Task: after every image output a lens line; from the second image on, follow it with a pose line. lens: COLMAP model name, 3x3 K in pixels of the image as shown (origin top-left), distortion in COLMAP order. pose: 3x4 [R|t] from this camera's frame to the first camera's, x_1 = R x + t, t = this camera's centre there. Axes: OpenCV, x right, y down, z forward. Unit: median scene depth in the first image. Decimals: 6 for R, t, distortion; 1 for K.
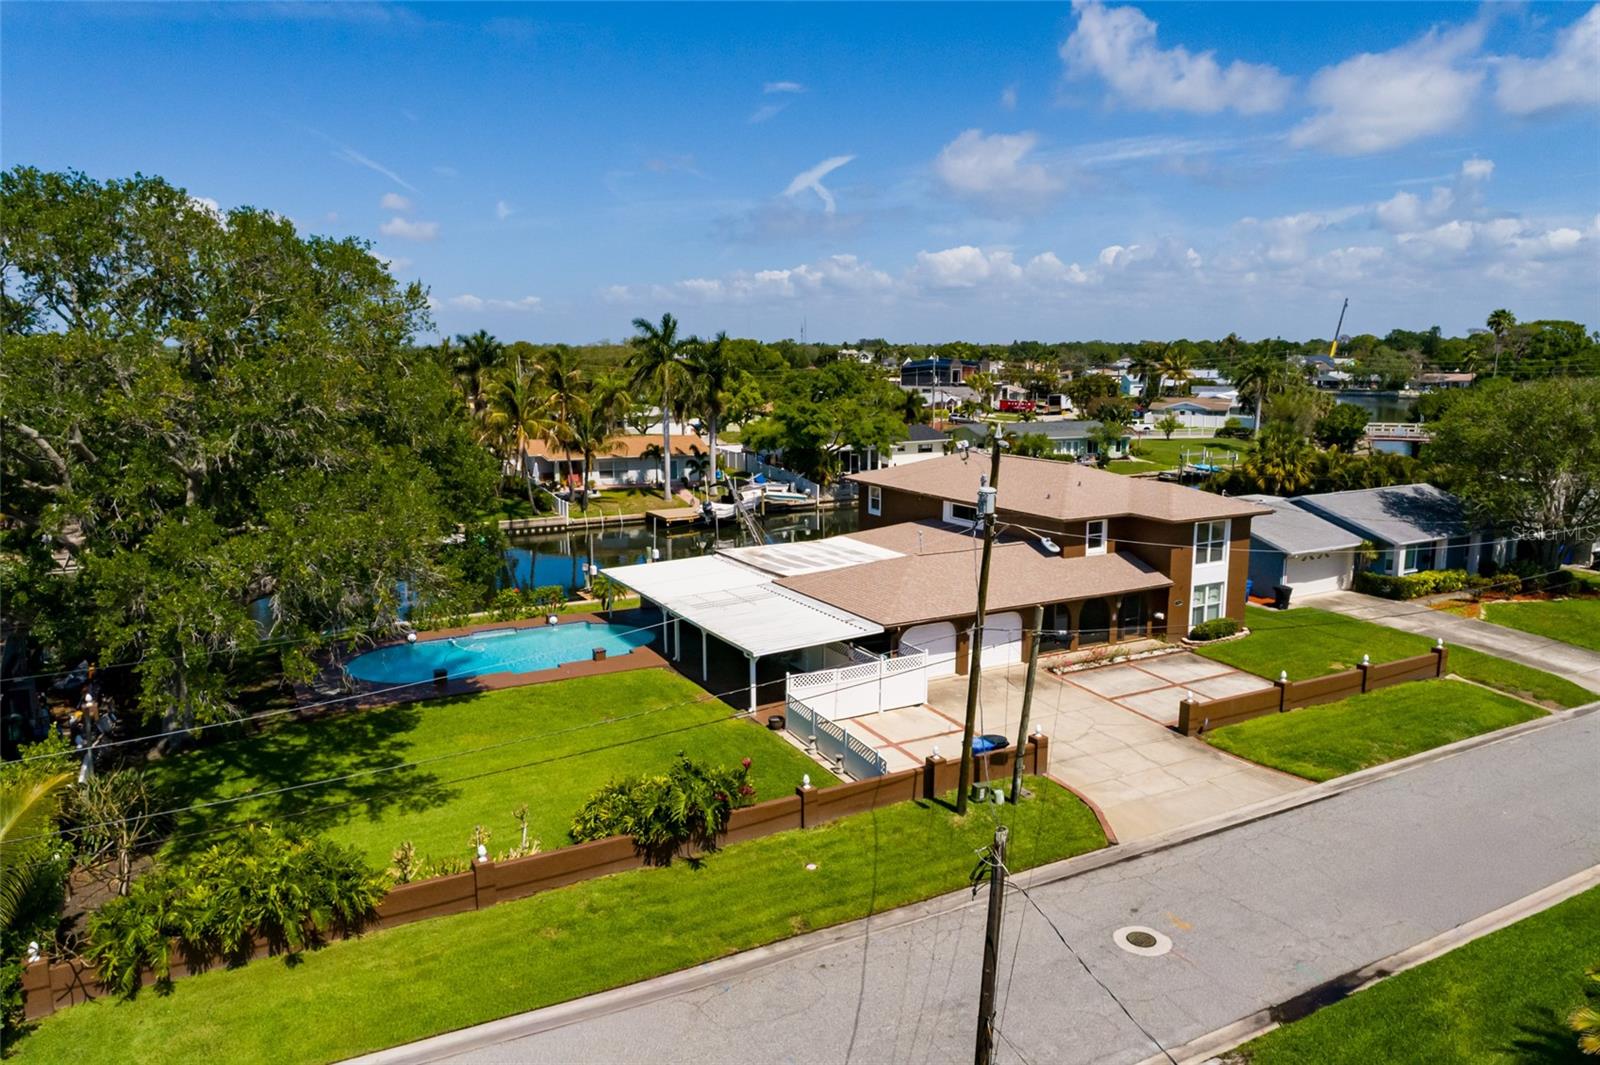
lens RADIAL K [[1110.8, 0, 798.4], [0, 1110.8, 549.0], [0, 0, 1]] dist [-0.004515, 0.014909]
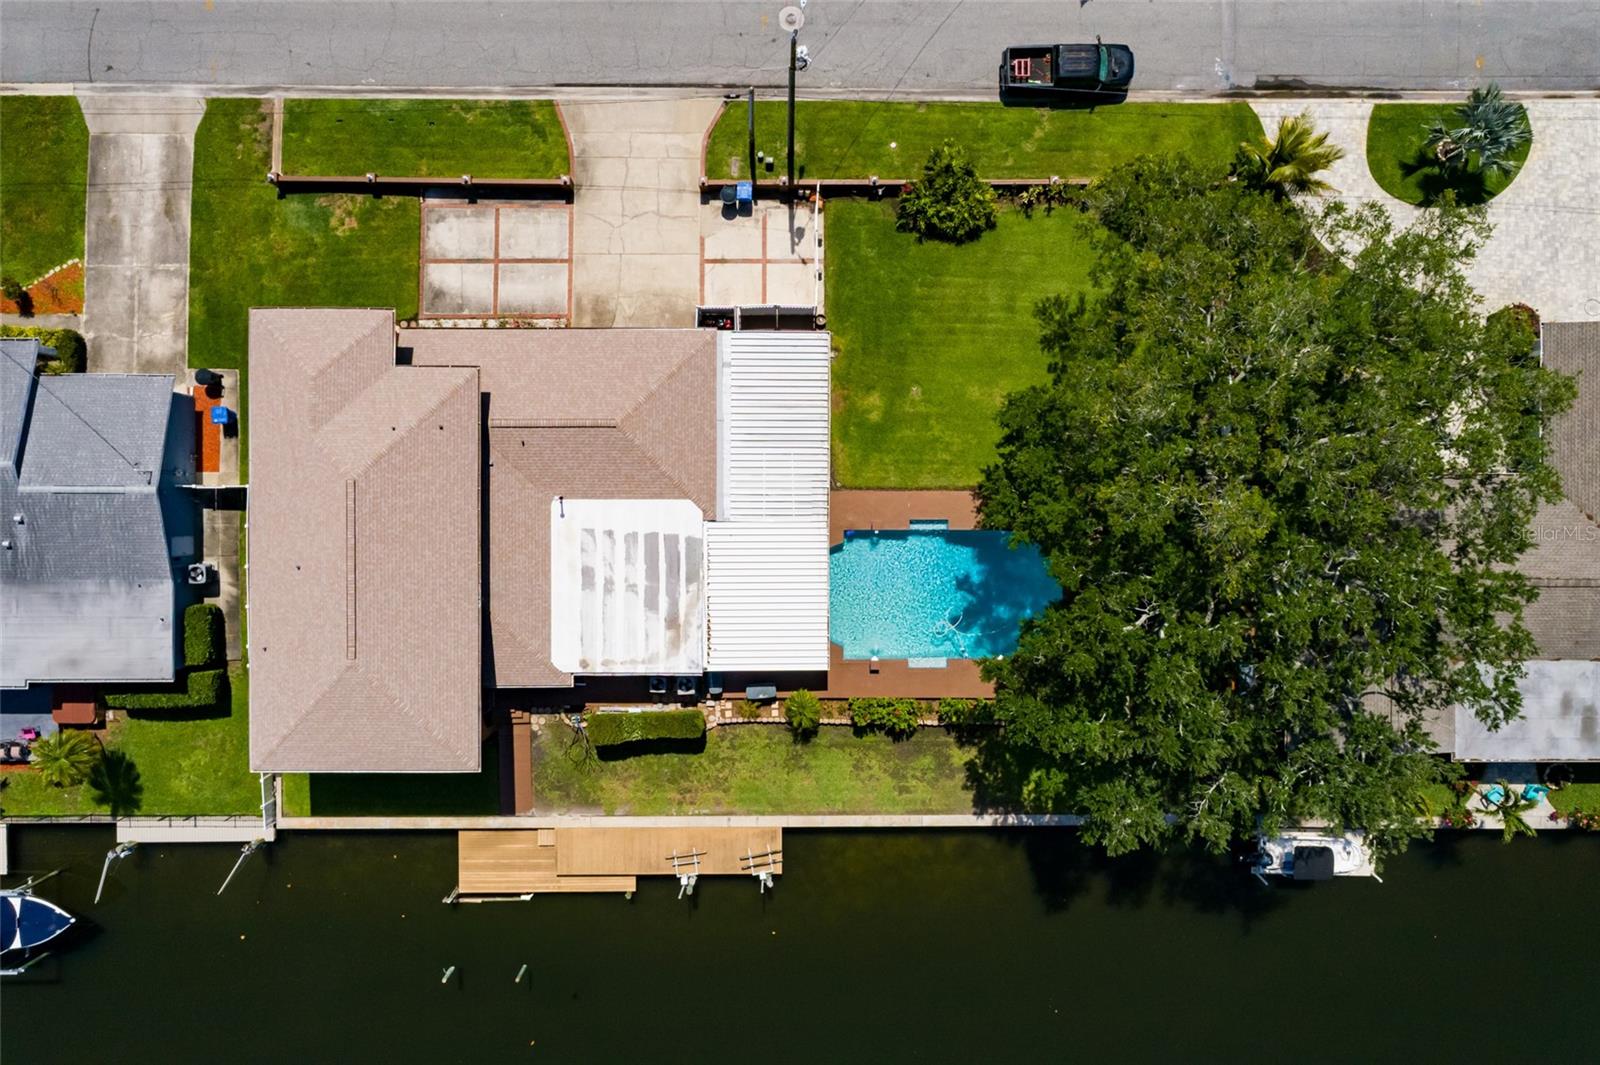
lens RADIAL K [[1110.8, 0, 790.3], [0, 1110.8, 471.7], [0, 0, 1]] dist [-0.004515, 0.014909]
pose [[-0.871884, -0.489484, -0.014933, -0.051907], [0.076054, -0.165468, 0.983278, -1.101236], [-0.483770, 0.856169, 0.181496, 0.774999]]
